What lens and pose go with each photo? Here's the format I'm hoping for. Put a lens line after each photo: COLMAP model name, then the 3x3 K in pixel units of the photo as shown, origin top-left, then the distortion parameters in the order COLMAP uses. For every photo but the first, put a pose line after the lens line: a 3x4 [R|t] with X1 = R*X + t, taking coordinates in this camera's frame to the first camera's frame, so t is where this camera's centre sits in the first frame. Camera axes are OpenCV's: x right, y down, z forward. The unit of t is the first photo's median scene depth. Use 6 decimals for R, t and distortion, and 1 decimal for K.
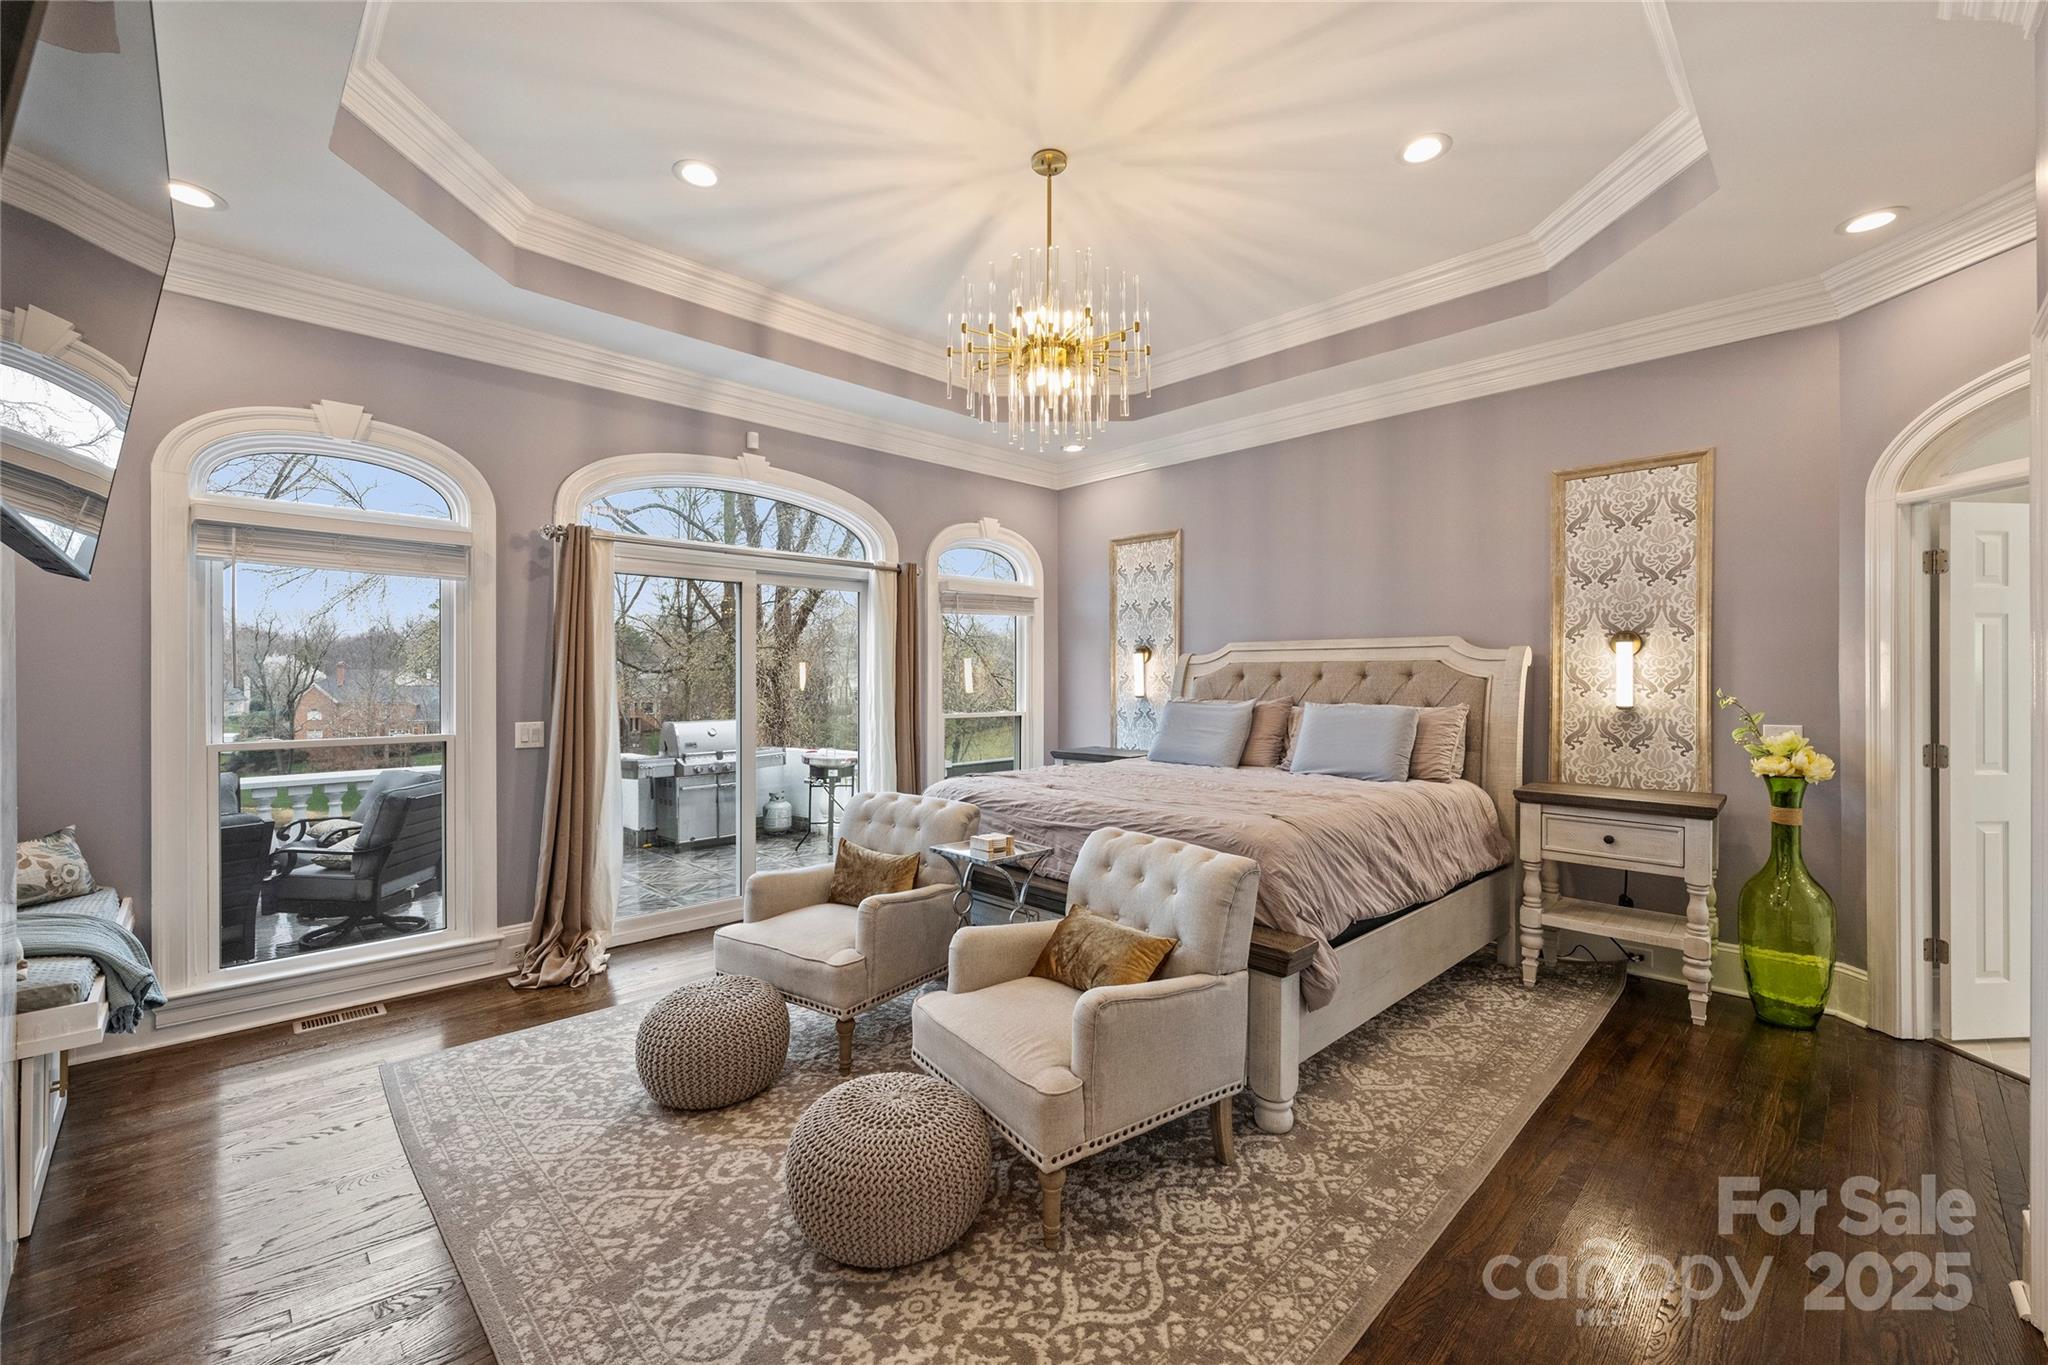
lens RADIAL K [[841.7, 0, 1010.9], [0, 841.7, 677.8], [0, 0, 1]] dist [-0.005122, -0.000311]
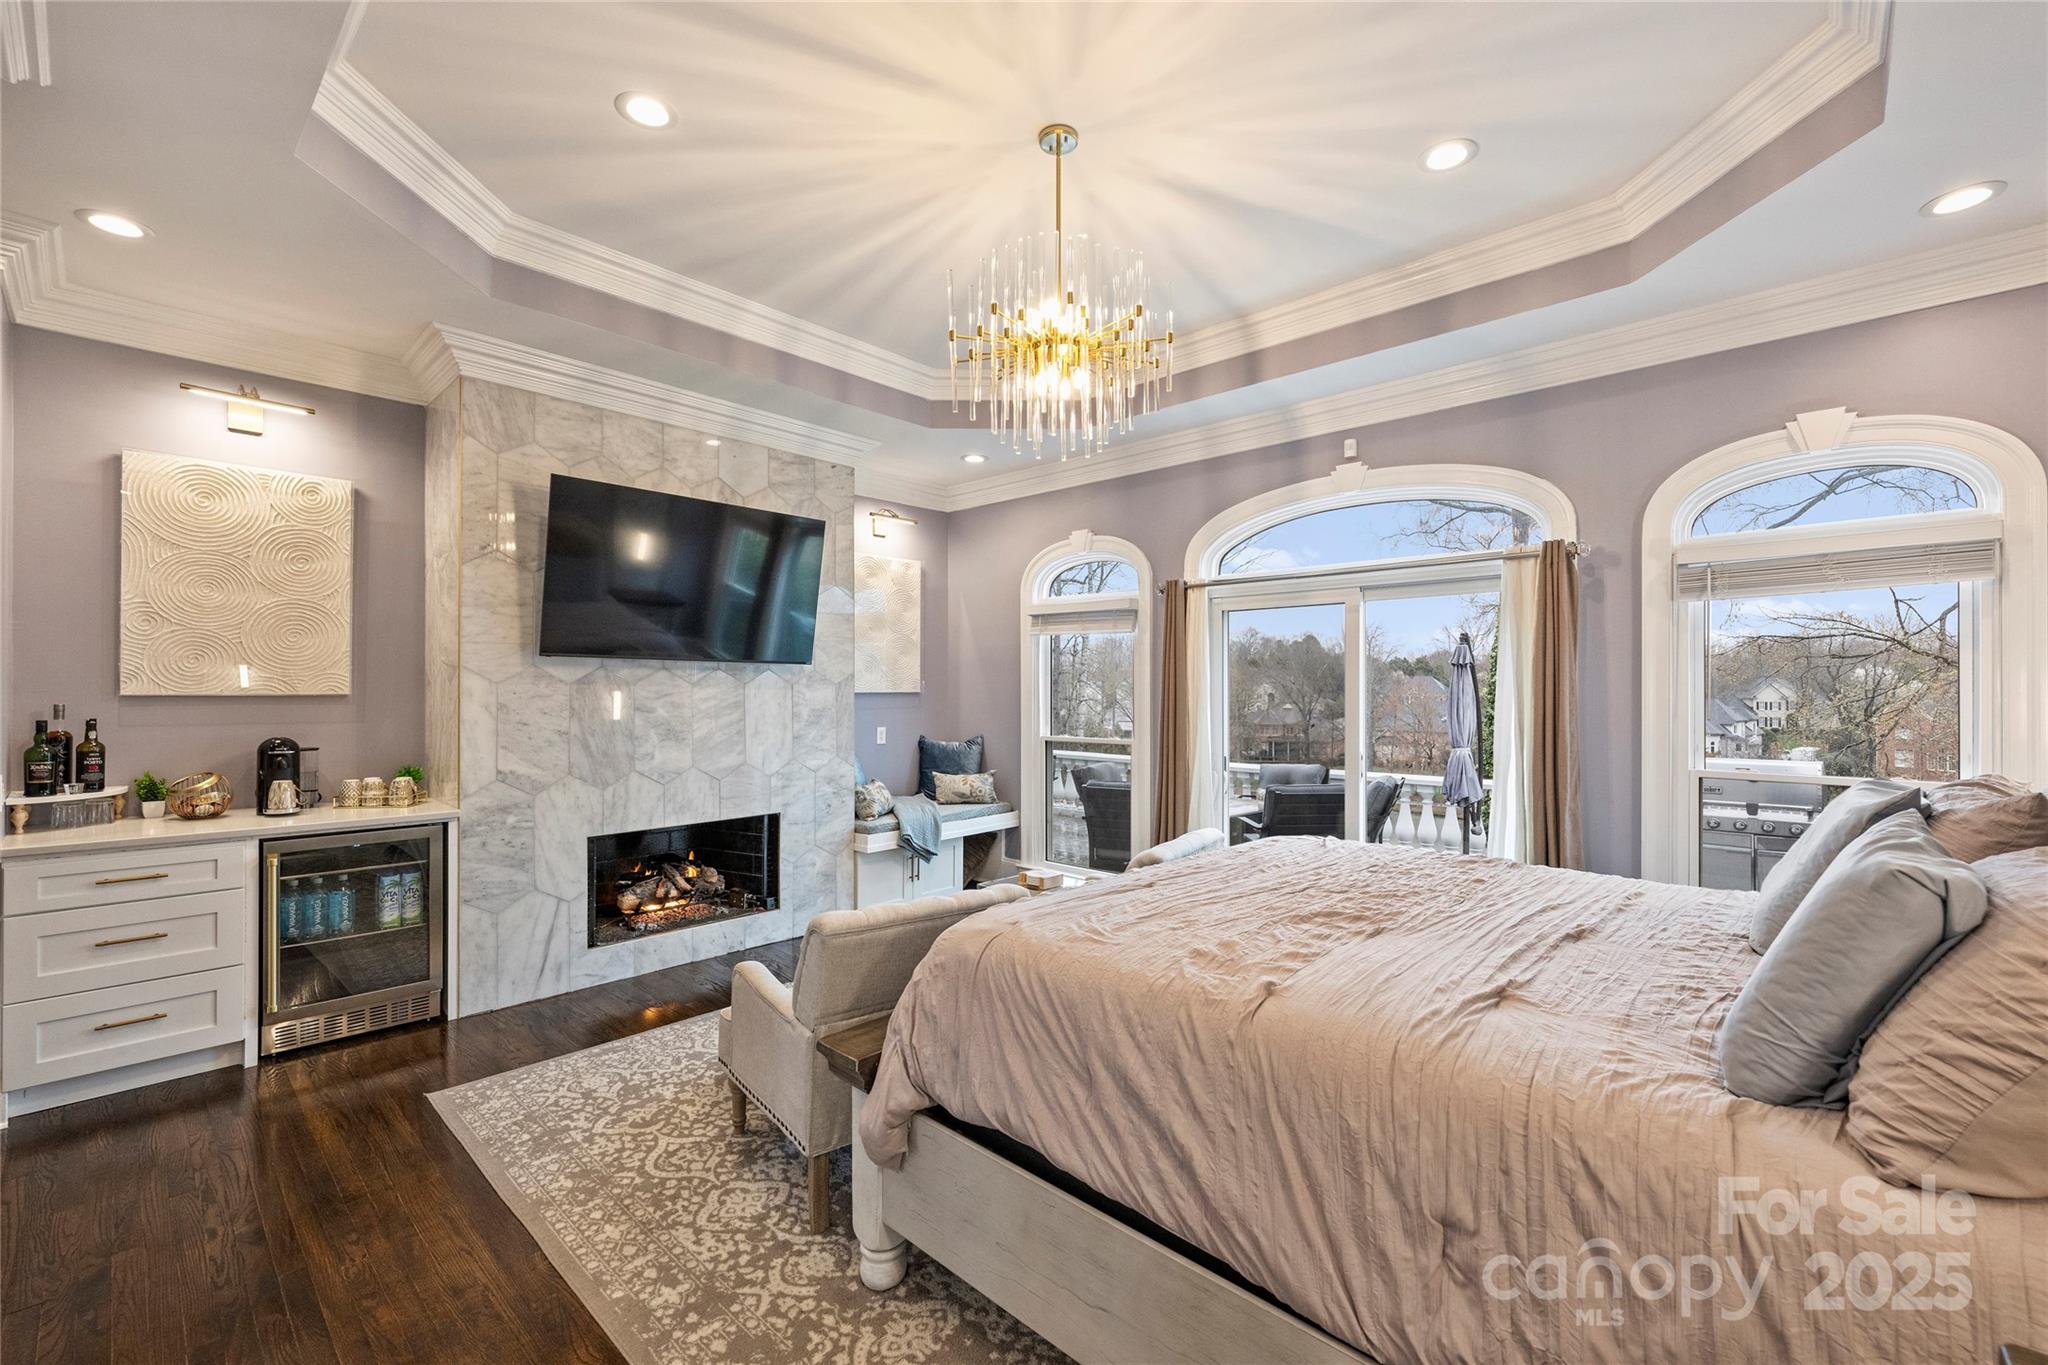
lens RADIAL K [[841.7, 0, 1011.2], [0, 841.7, 686.7], [0, 0, 1]] dist [-0.005122, -0.000311]
pose [[0.047143, -0.004601, -0.998878, 1.225537], [0.000430, 0.999989, -0.004586, -0.030097], [0.998888, -0.000214, 0.047144, 1.183971]]
